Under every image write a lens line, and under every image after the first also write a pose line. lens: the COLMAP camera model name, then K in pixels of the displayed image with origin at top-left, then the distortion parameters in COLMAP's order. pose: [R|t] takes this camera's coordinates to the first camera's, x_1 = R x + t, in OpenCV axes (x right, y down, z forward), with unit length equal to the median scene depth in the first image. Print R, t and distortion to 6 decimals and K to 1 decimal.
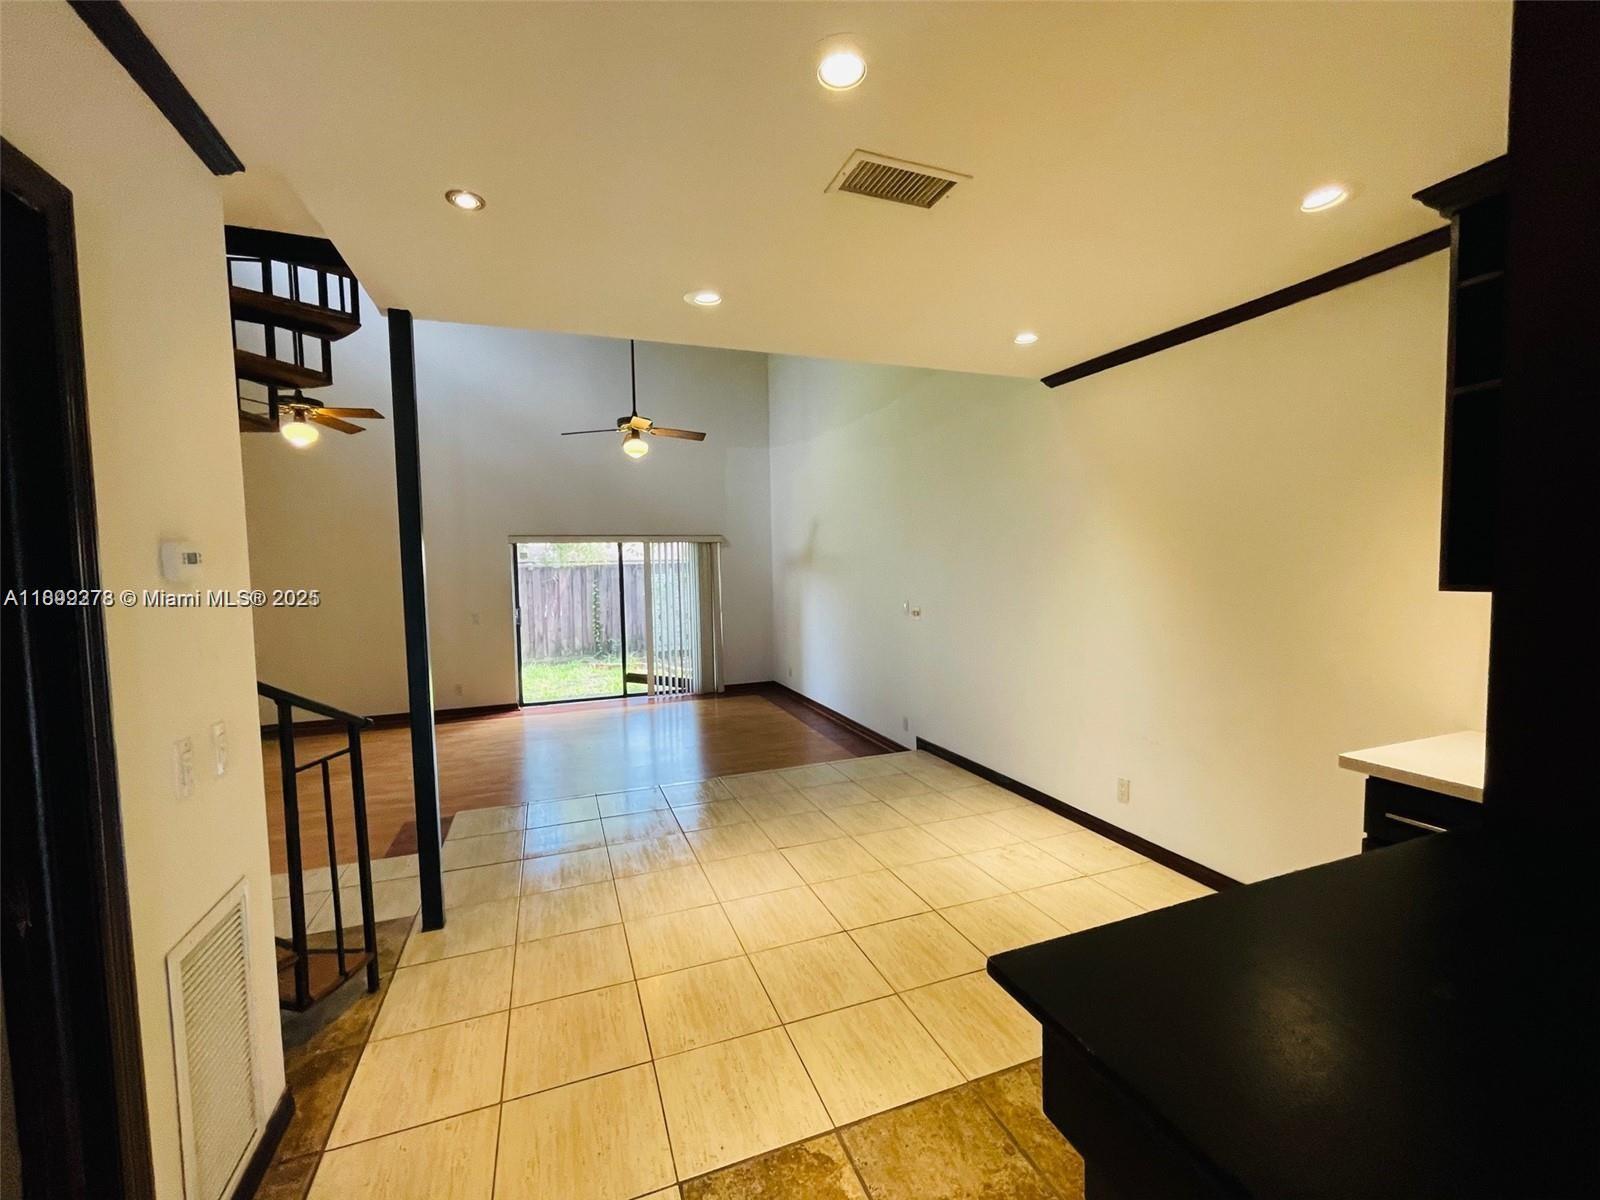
lens RADIAL K [[656.4, 0, 799.3], [0, 656.4, 598.1], [0, 0, 1]] dist [-0.002742, 0.001504]
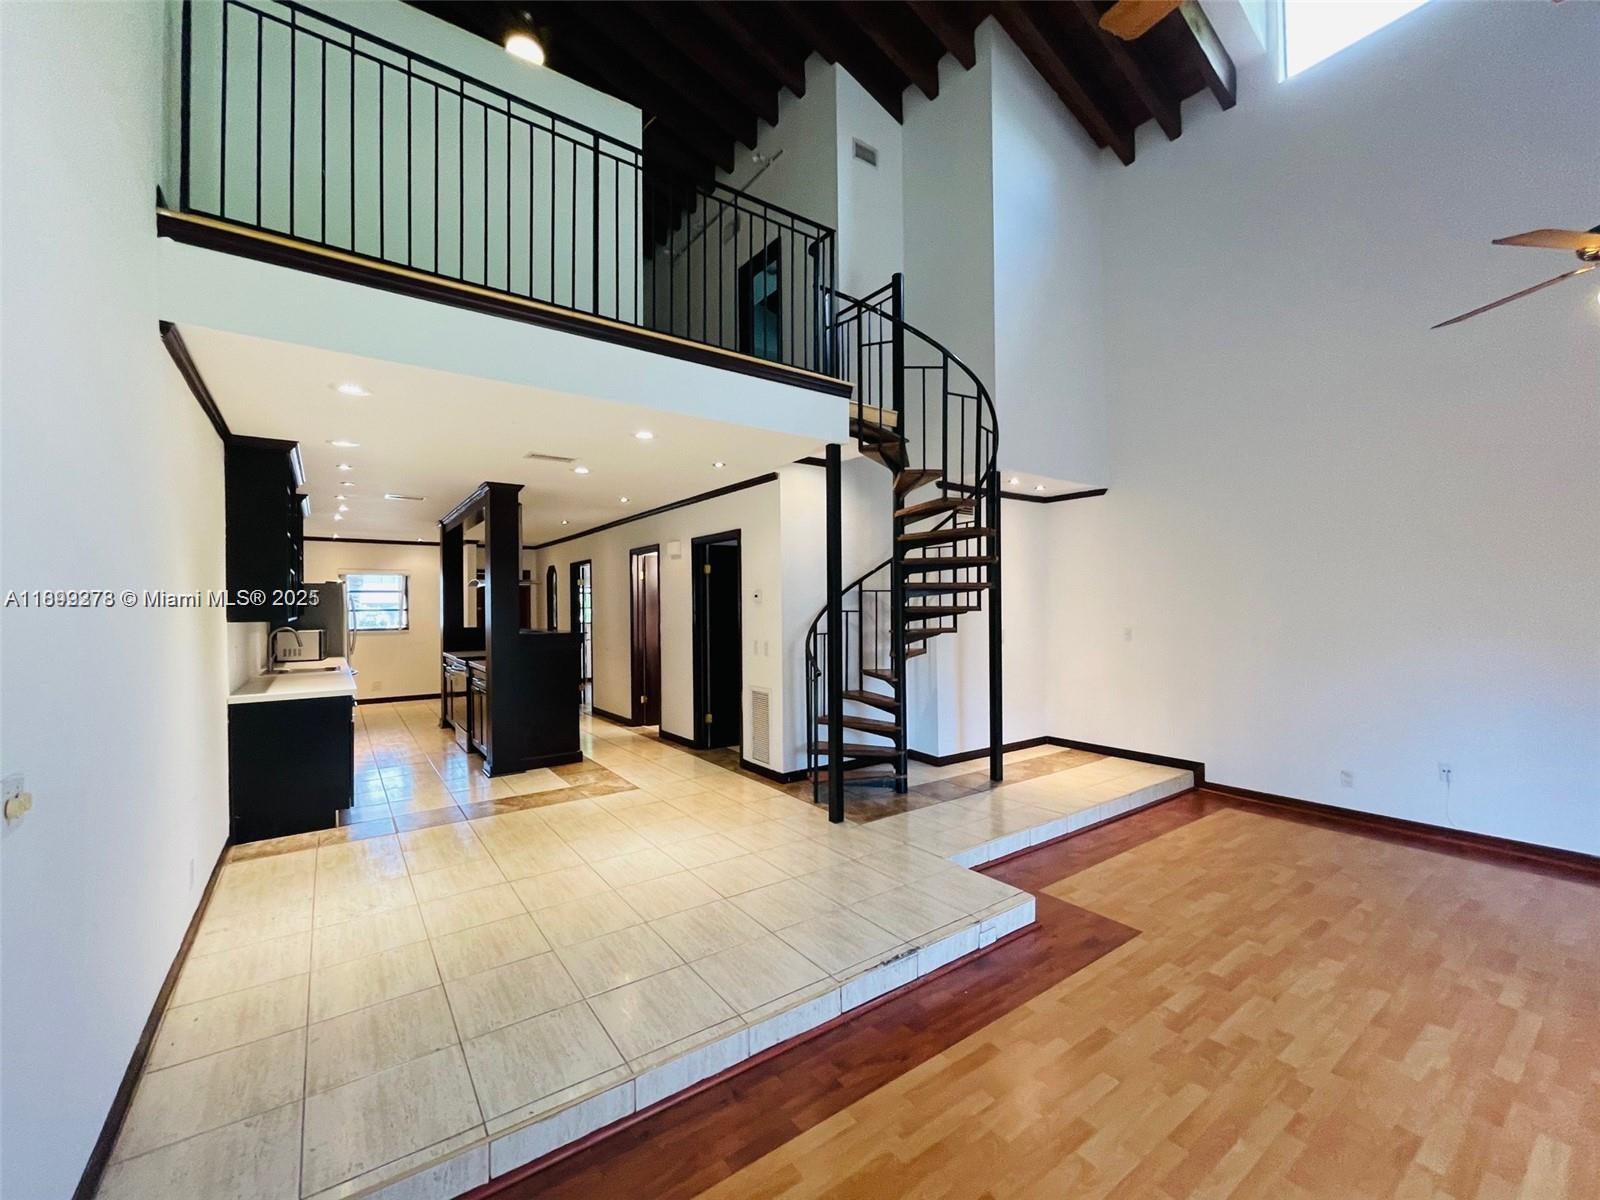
lens RADIAL K [[656.4, 0, 795.0], [0, 656.4, 601.7], [0, 0, 1]] dist [-0.002742, 0.001504]
pose [[-0.967443, 0.028866, -0.251437, -0.026611], [0.015710, 0.998408, 0.054174, -0.040509], [0.252600, 0.048460, -0.966356, 0.859465]]
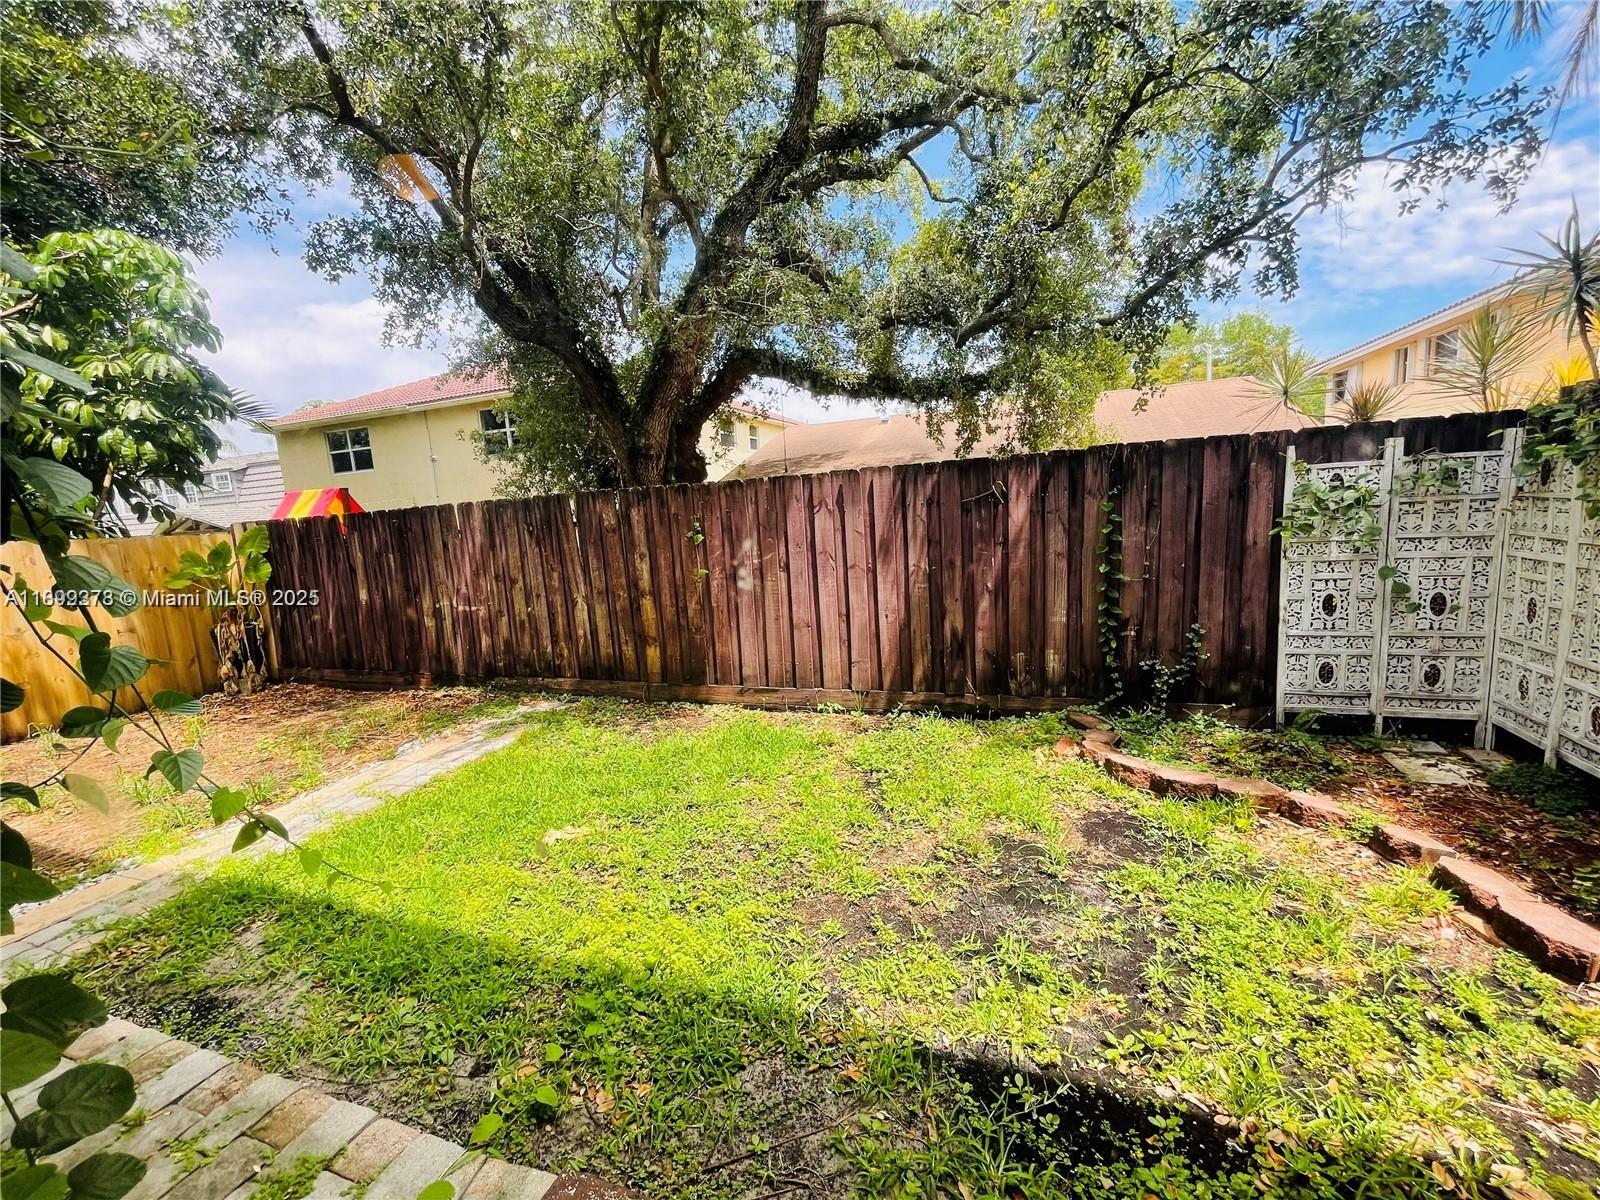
lens RADIAL K [[656.4, 0, 794.0], [0, 656.4, 599.3], [0, 0, 1]] dist [-0.002742, 0.001504]
pose [[0.754081, 0.070970, -0.652935, -0.317816], [0.017036, 0.991697, 0.127466, -0.027194], [0.656560, -0.107243, 0.746611, 0.959133]]
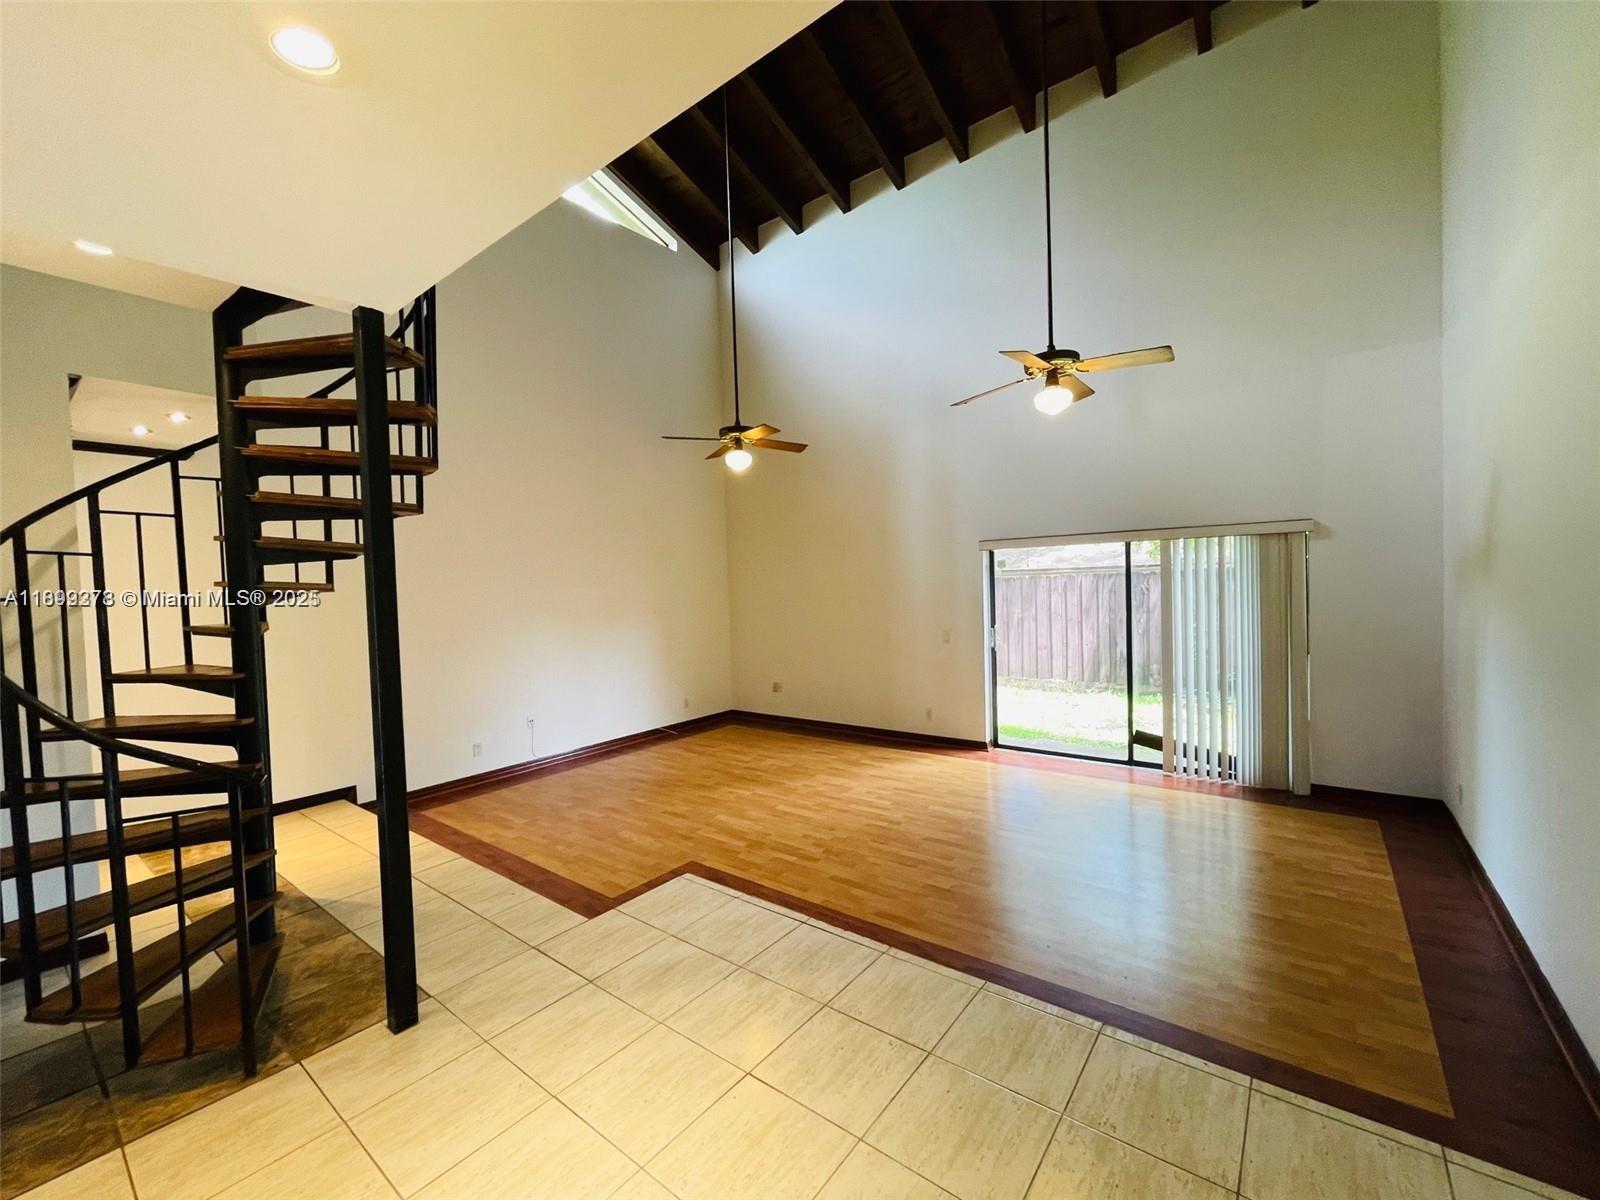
lens RADIAL K [[656.4, 0, 798.6], [0, 656.4, 602.4], [0, 0, 1]] dist [-0.002742, 0.001504]
pose [[0.514575, 0.029631, -0.856933, 0.144175], [-0.024429, 0.999504, 0.019891, -0.025524], [0.857097, 0.010698, 0.515044, 0.342618]]
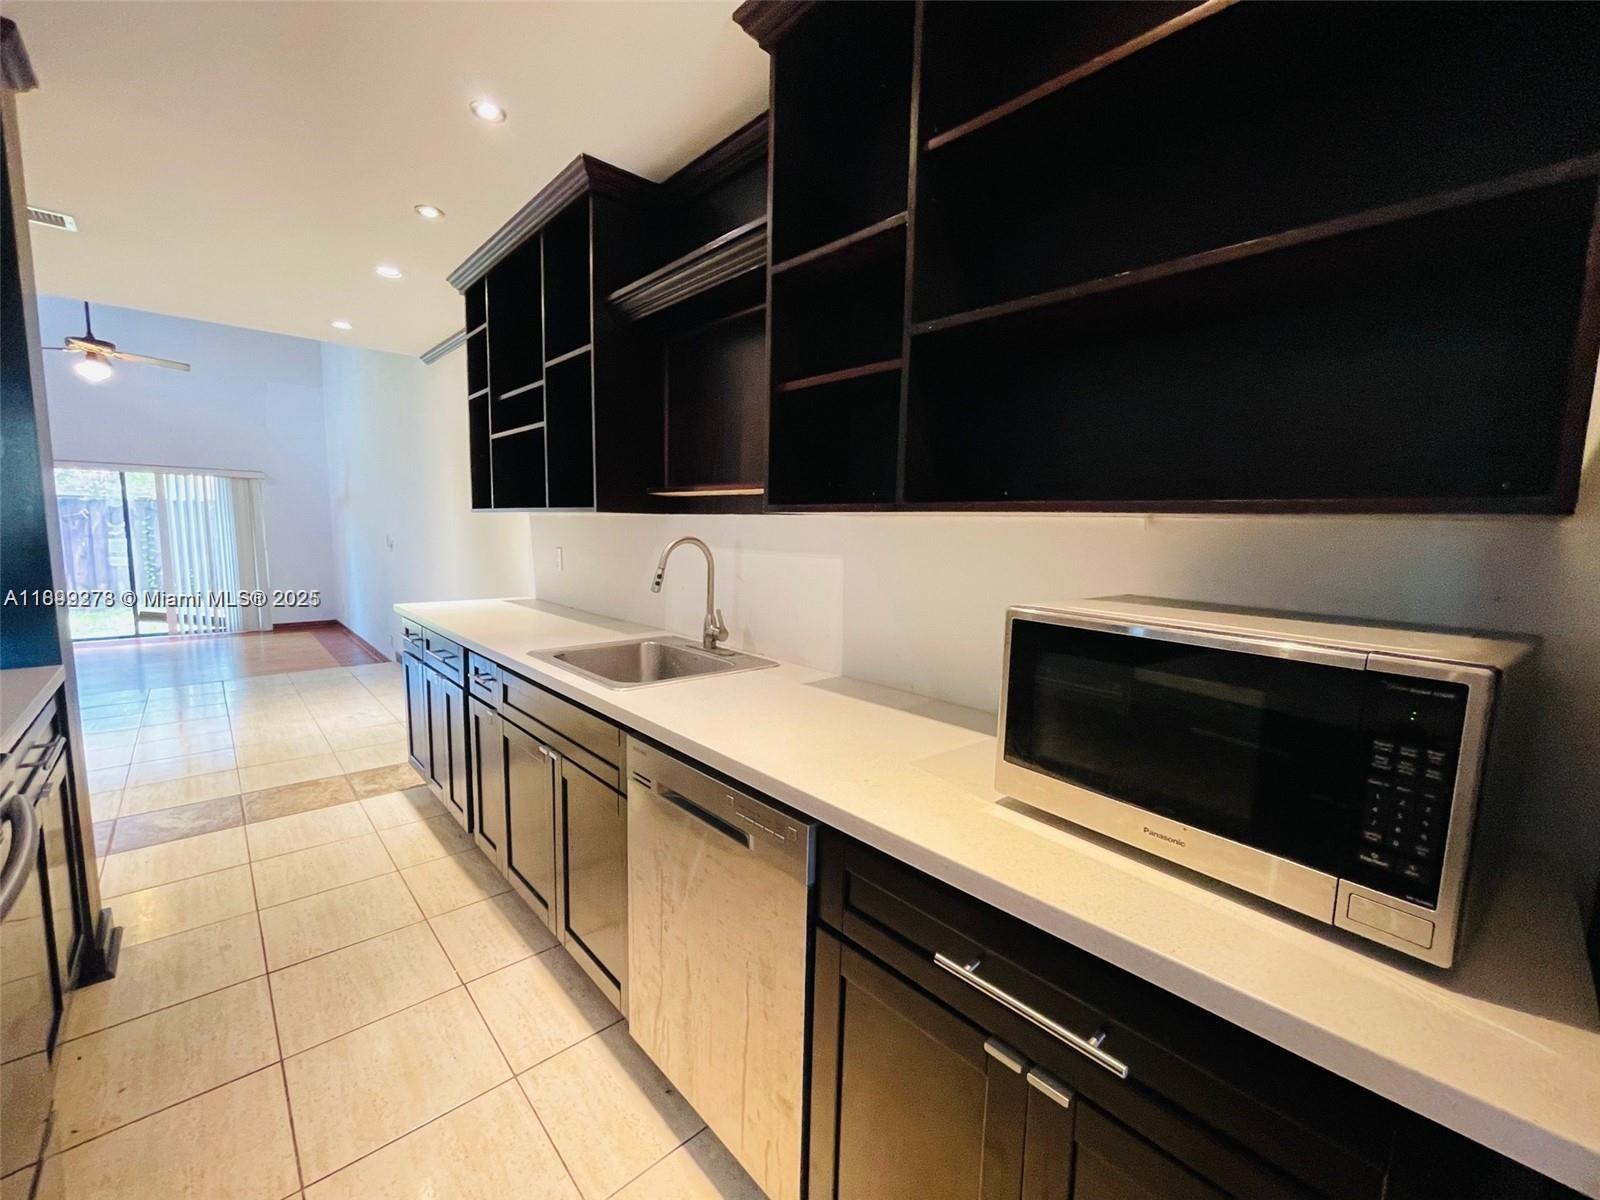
lens RADIAL K [[656.4, 0, 820.6], [0, 656.4, 599.6], [0, 0, 1]] dist [-0.002742, 0.001504]
pose [[0.924132, -0.003683, 0.382055, 0.285004], [-0.018846, 0.998297, 0.055208, 0.026258], [-0.381608, -0.058219, 0.922489, -0.243905]]
